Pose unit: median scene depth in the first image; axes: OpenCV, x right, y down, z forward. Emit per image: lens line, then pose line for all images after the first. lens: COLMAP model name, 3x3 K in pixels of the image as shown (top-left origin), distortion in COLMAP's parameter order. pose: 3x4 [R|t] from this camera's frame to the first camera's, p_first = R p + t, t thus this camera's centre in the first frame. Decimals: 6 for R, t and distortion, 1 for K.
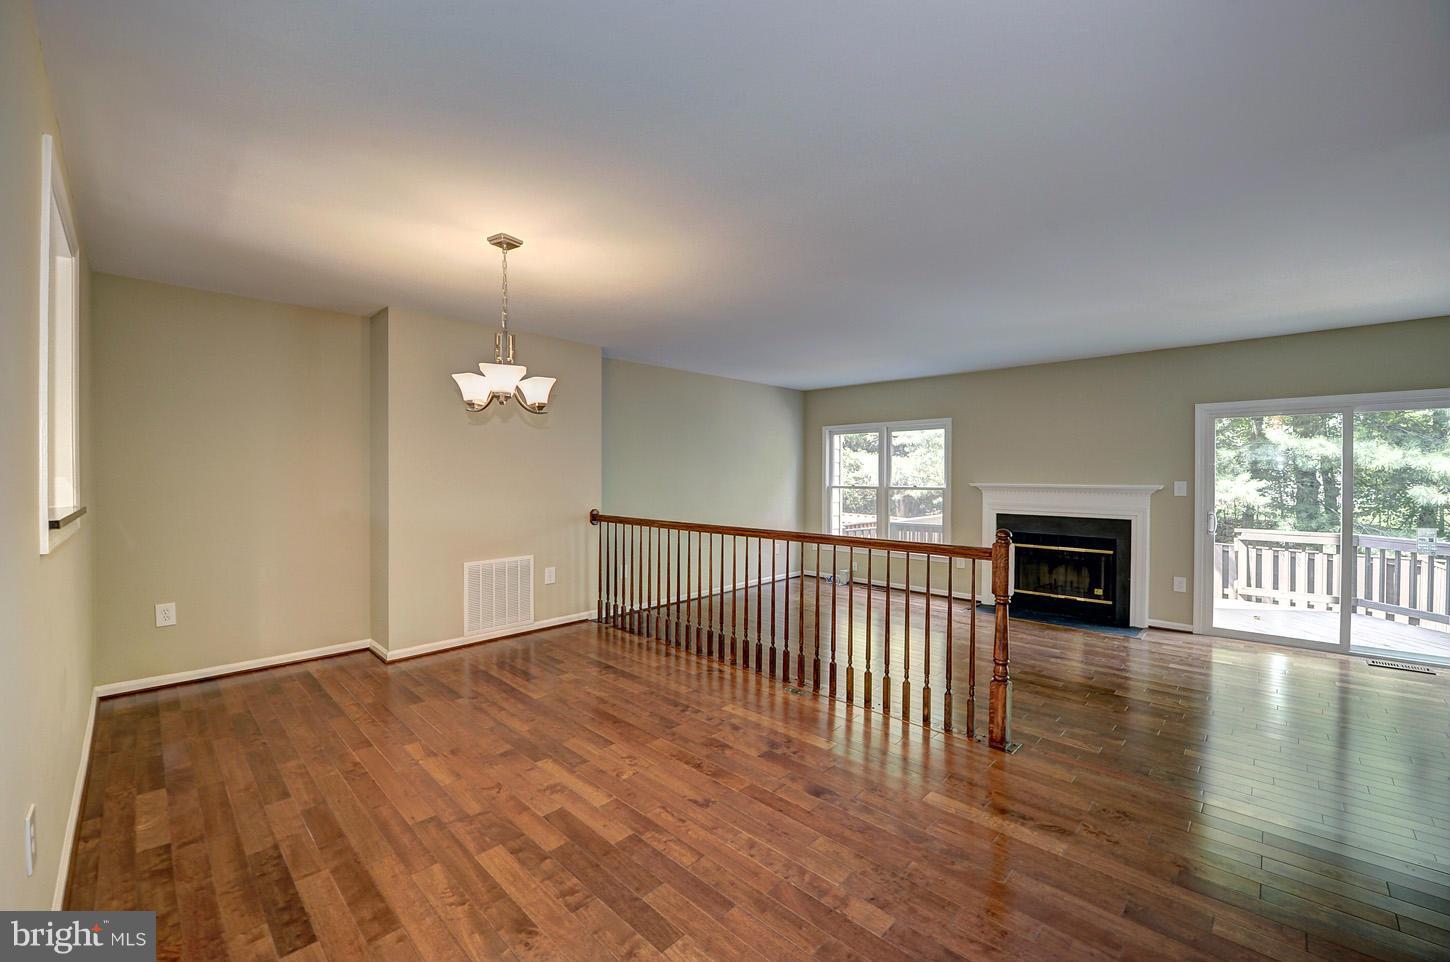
lens RADIAL K [[593.9, 0, 733.8], [0, 593.9, 482.6], [0, 0, 1]] dist [-0.001077, -0.000023]
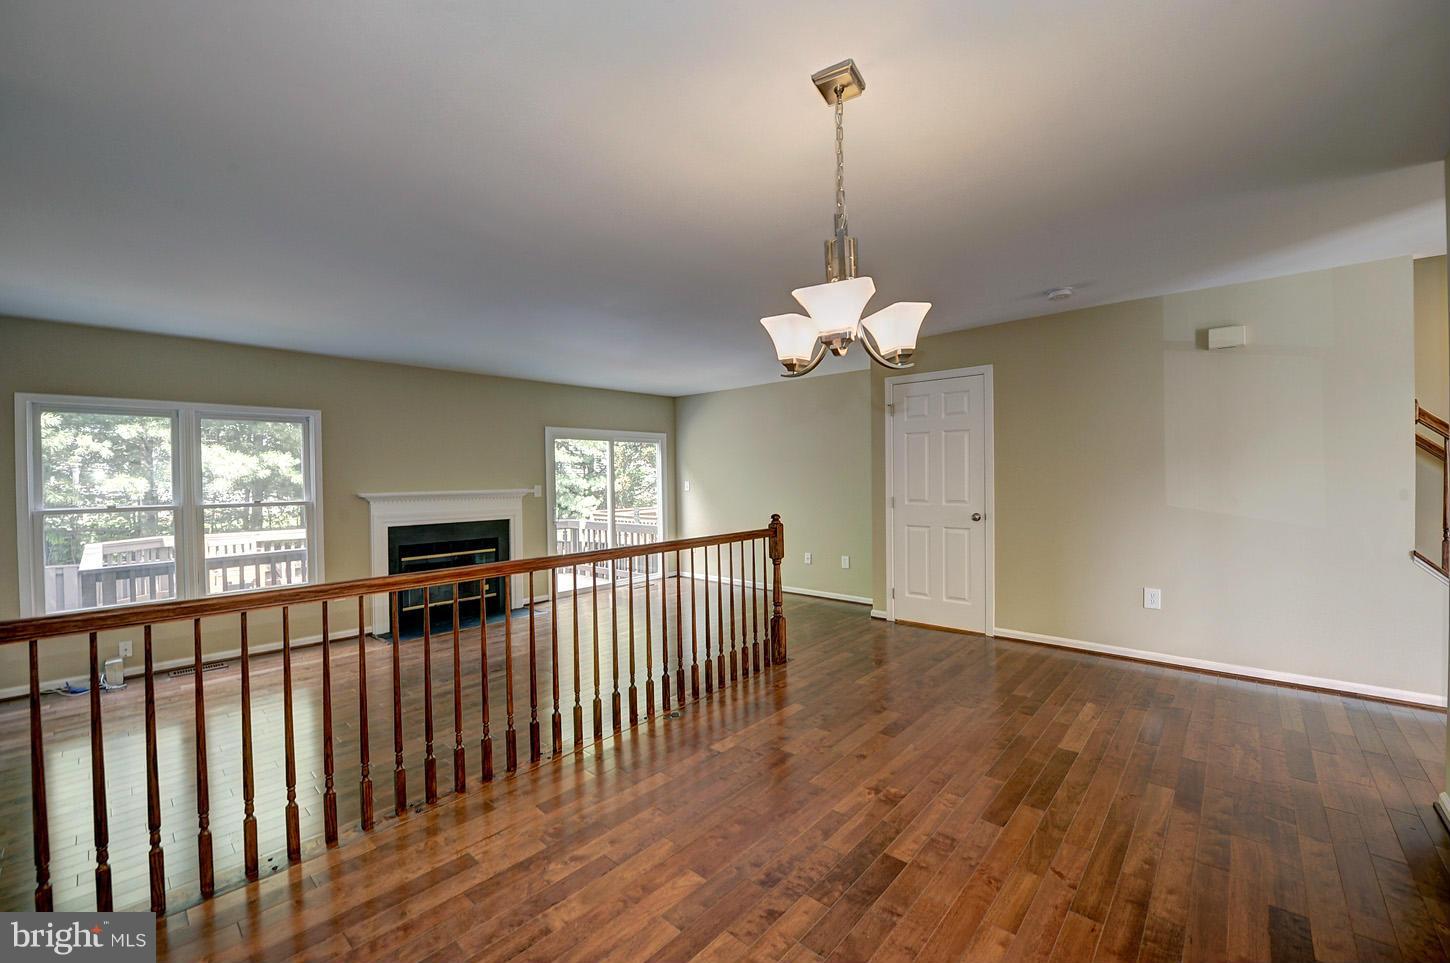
lens RADIAL K [[593.9, 0, 733.8], [0, 593.9, 483.1], [0, 0, 1]] dist [-0.001077, -0.000023]
pose [[-0.057996, -0.005920, 0.998299, -0.519388], [0.026701, 0.999615, 0.007479, -0.006418], [-0.997960, 0.027090, -0.057816, 0.609353]]
